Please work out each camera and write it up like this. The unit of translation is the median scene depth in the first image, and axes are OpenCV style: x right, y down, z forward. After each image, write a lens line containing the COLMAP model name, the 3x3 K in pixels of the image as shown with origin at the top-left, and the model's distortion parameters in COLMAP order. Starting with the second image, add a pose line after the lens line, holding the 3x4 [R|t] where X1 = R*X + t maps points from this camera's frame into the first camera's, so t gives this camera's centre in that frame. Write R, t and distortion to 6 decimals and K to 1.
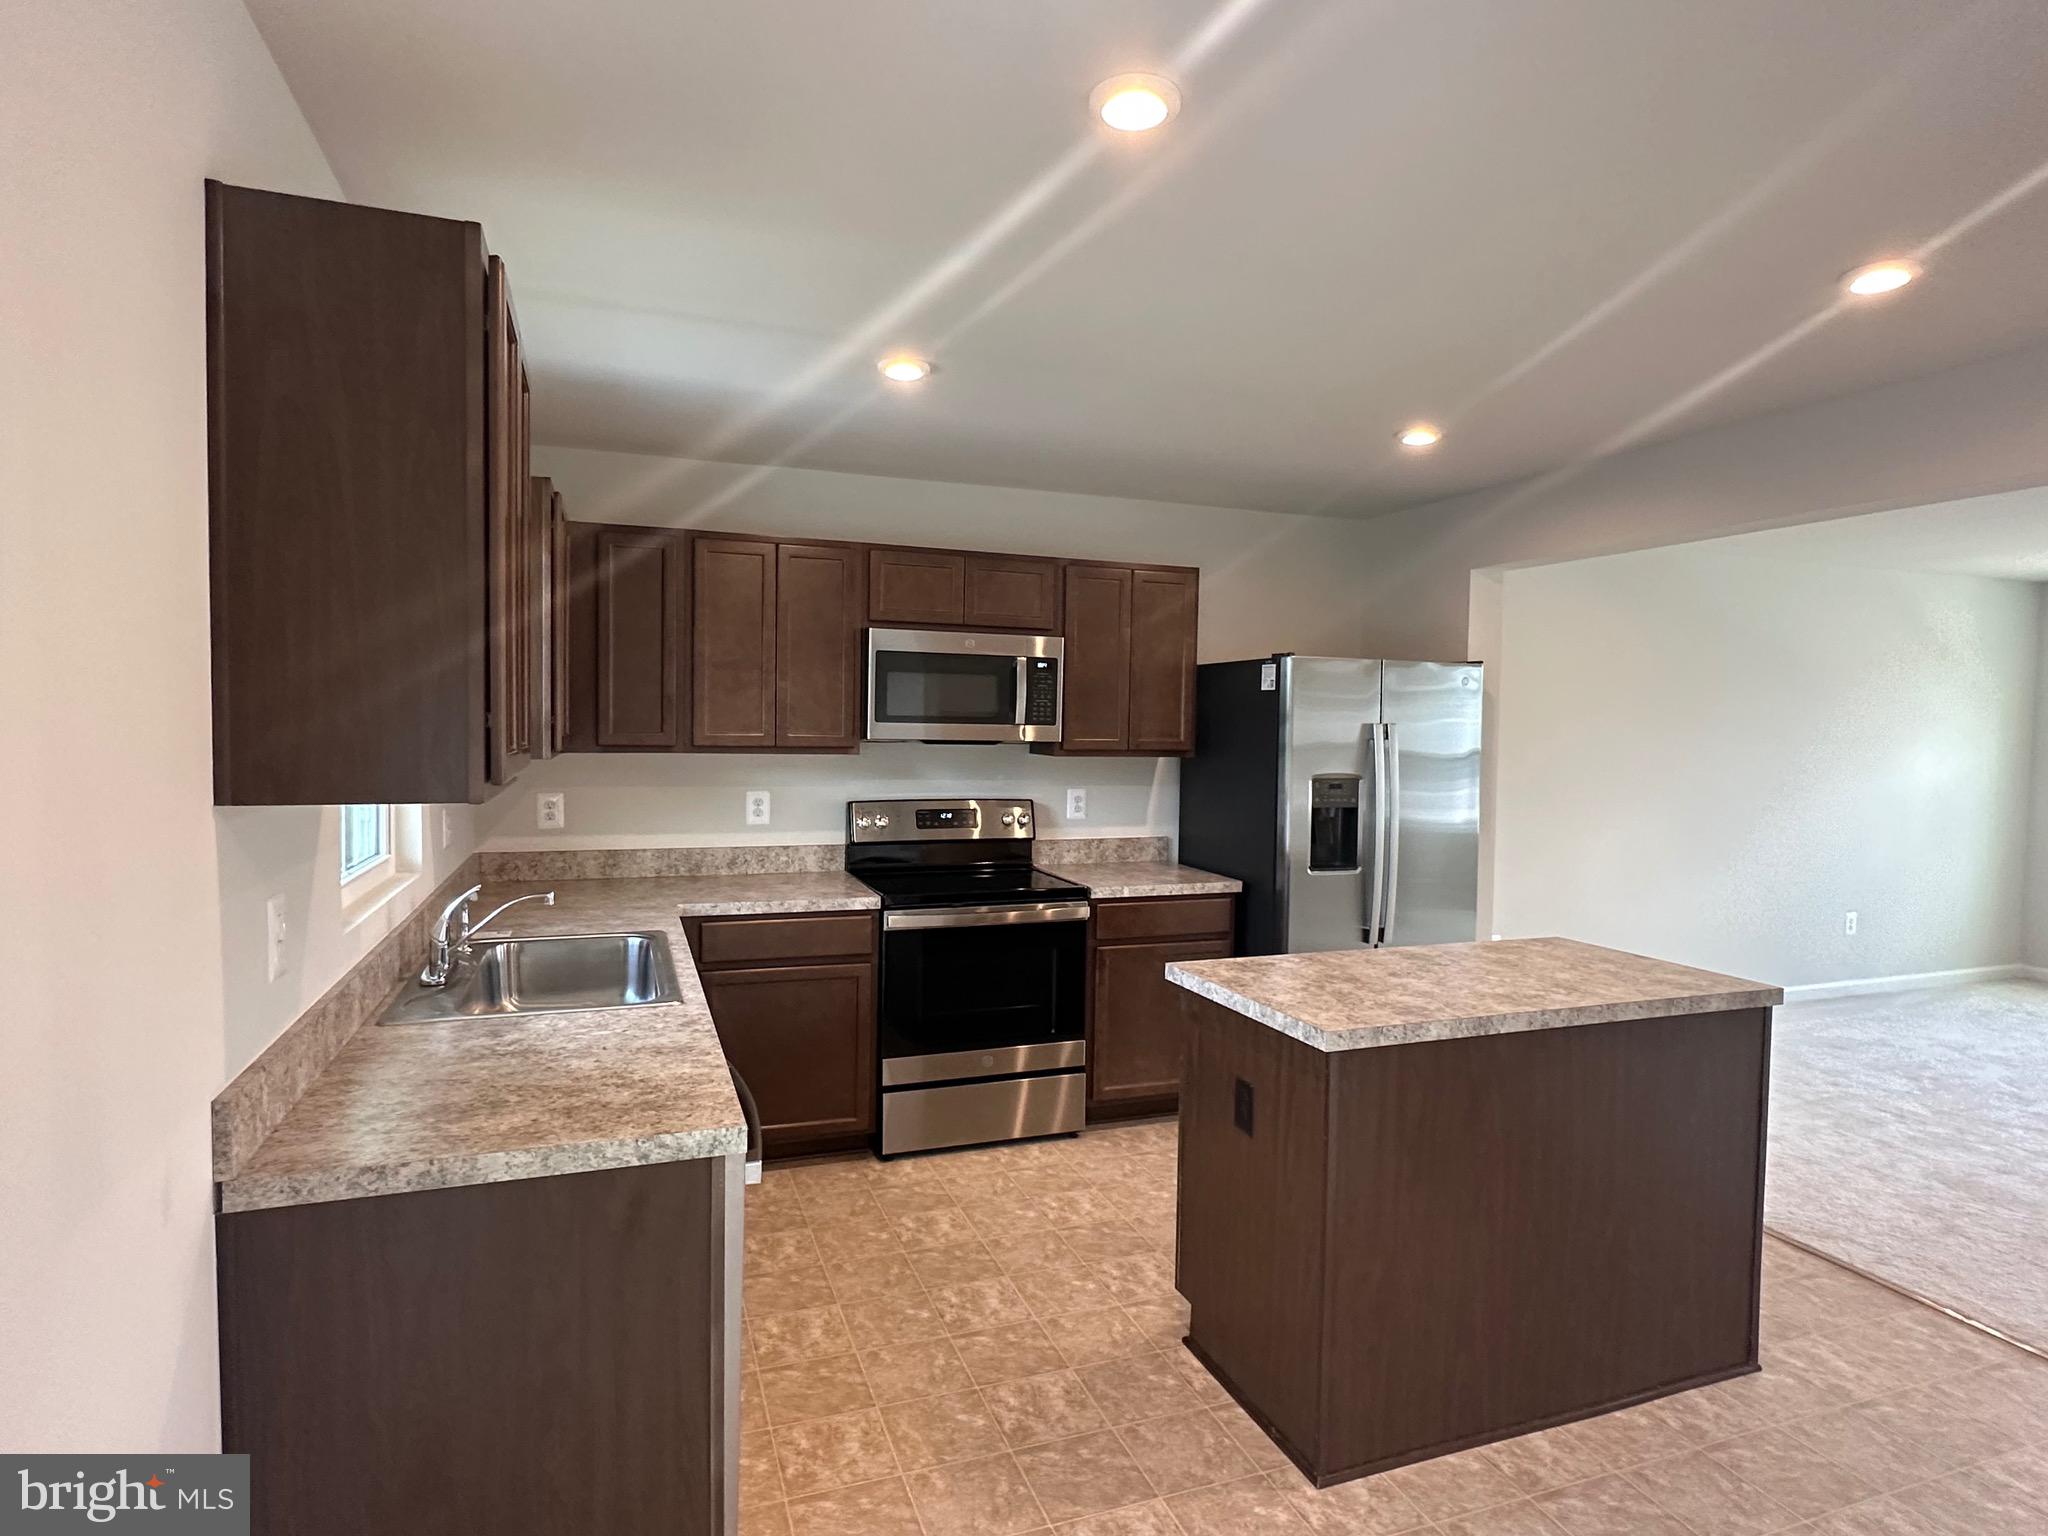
lens RADIAL K [[1116.8, 0, 1030.5], [0, 1116.8, 765.4], [0, 0, 1]] dist [-0.003702, 0.003004]
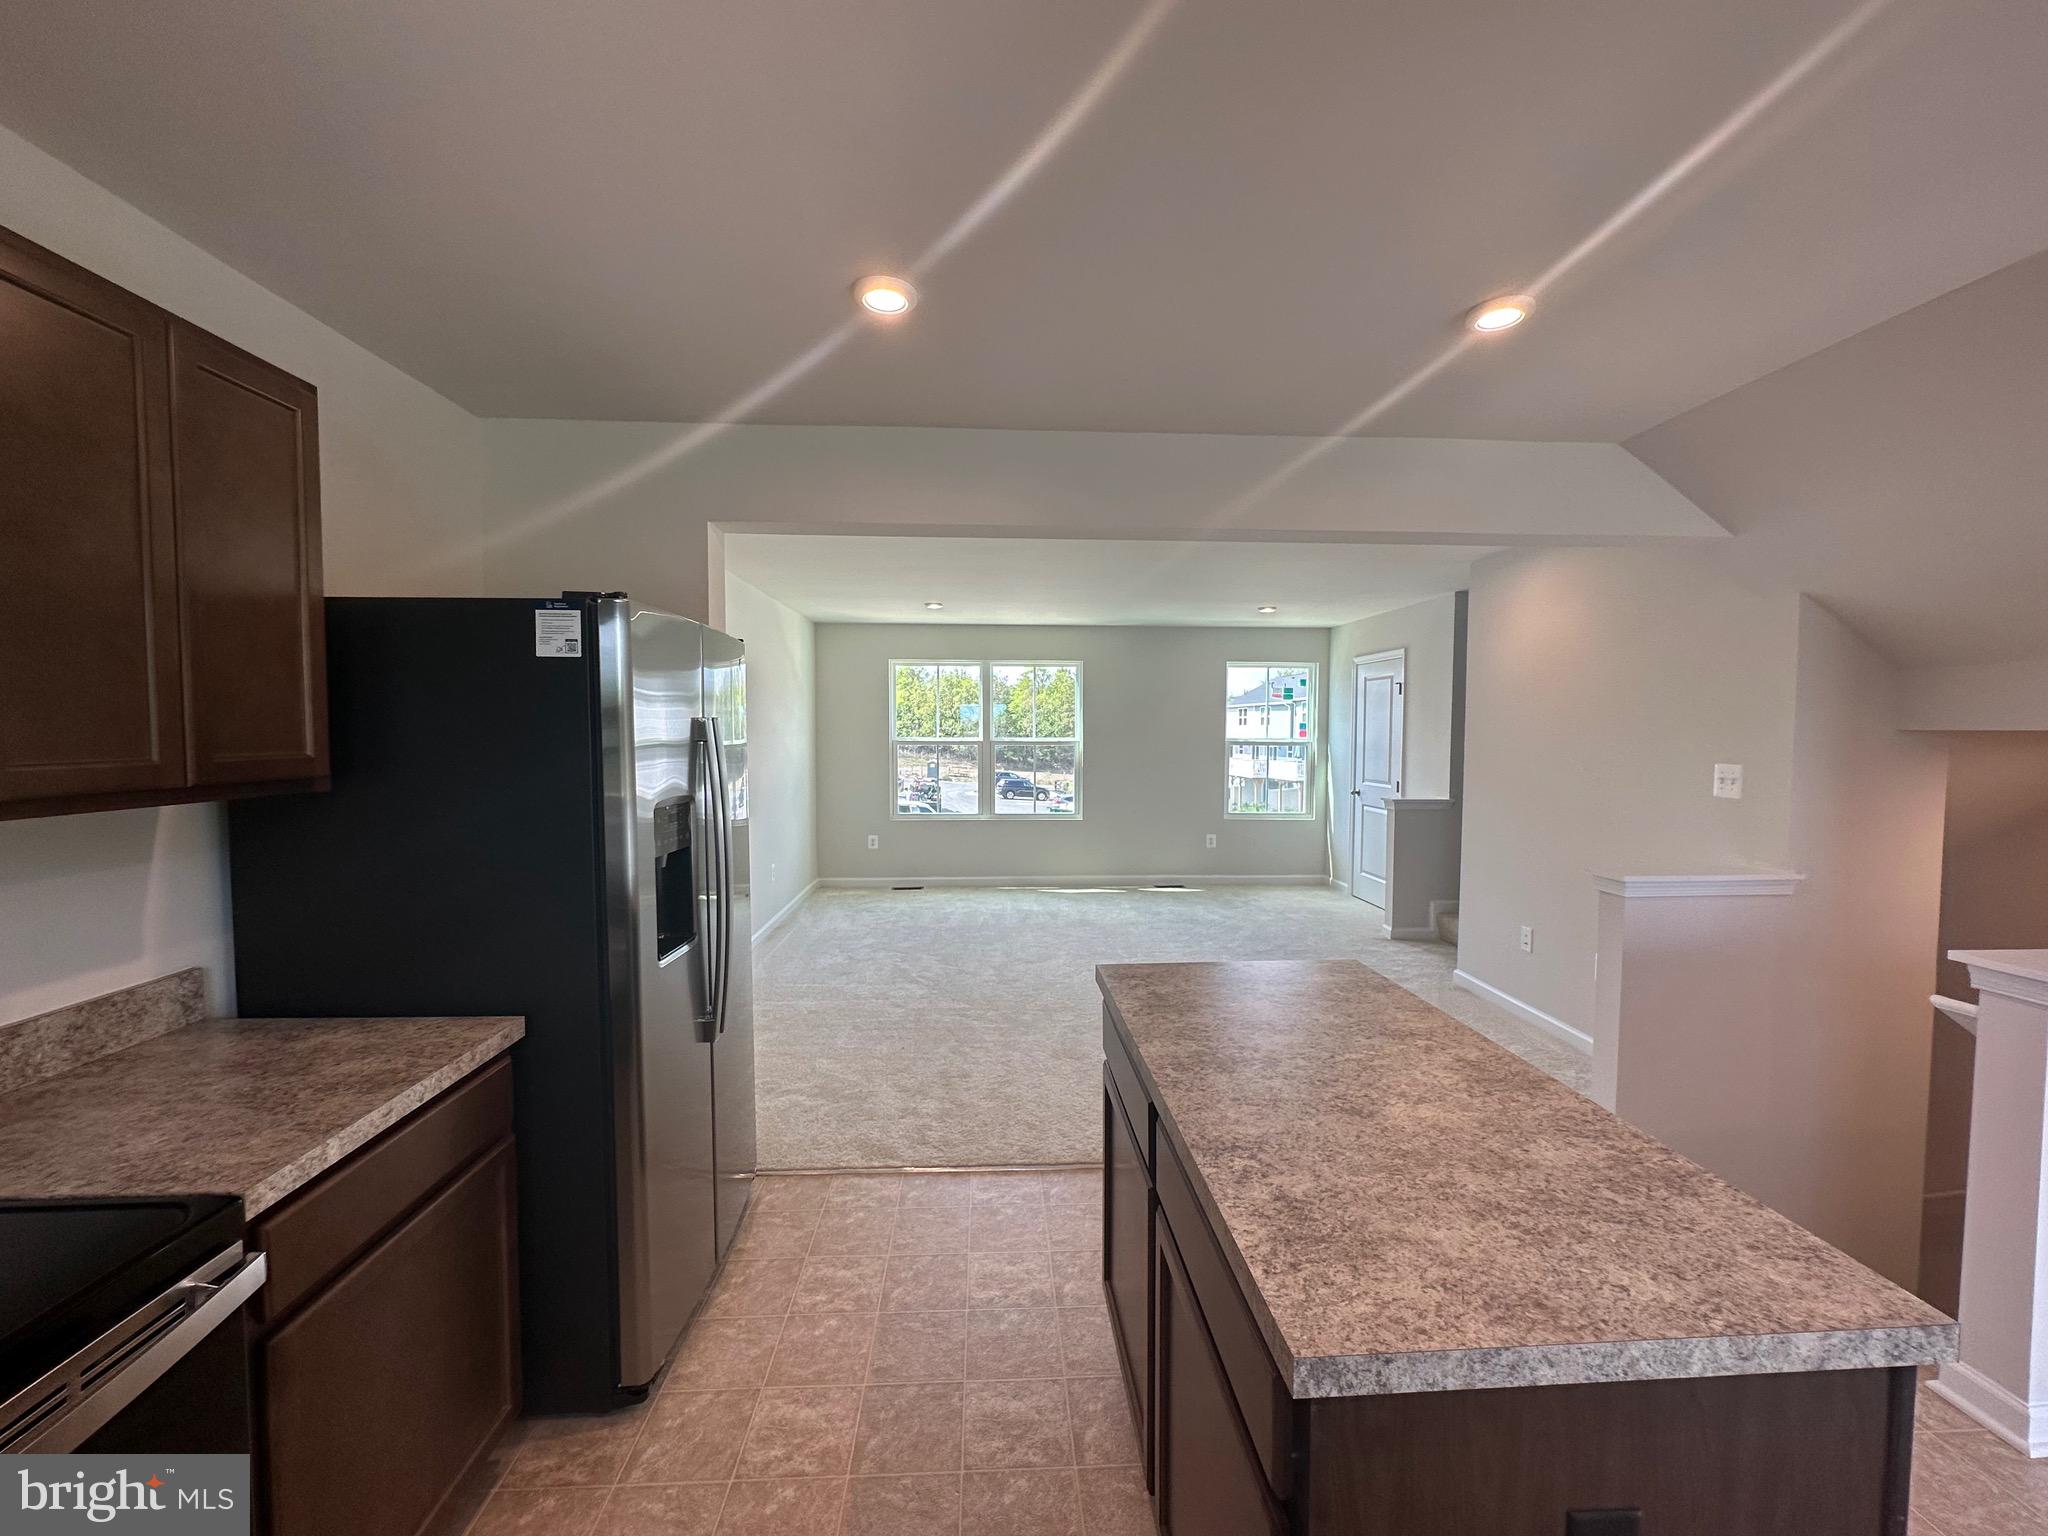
lens RADIAL K [[816.2, 0, 1022.3], [0, 816.2, 768.6], [0, 0, 1]] dist [-0.002538, 0.000640]
pose [[0.303982, -0.062999, 0.950593, -0.104952], [0.041564, 0.997738, 0.052832, -0.025470], [-0.951771, 0.023450, 0.305913, 0.685916]]
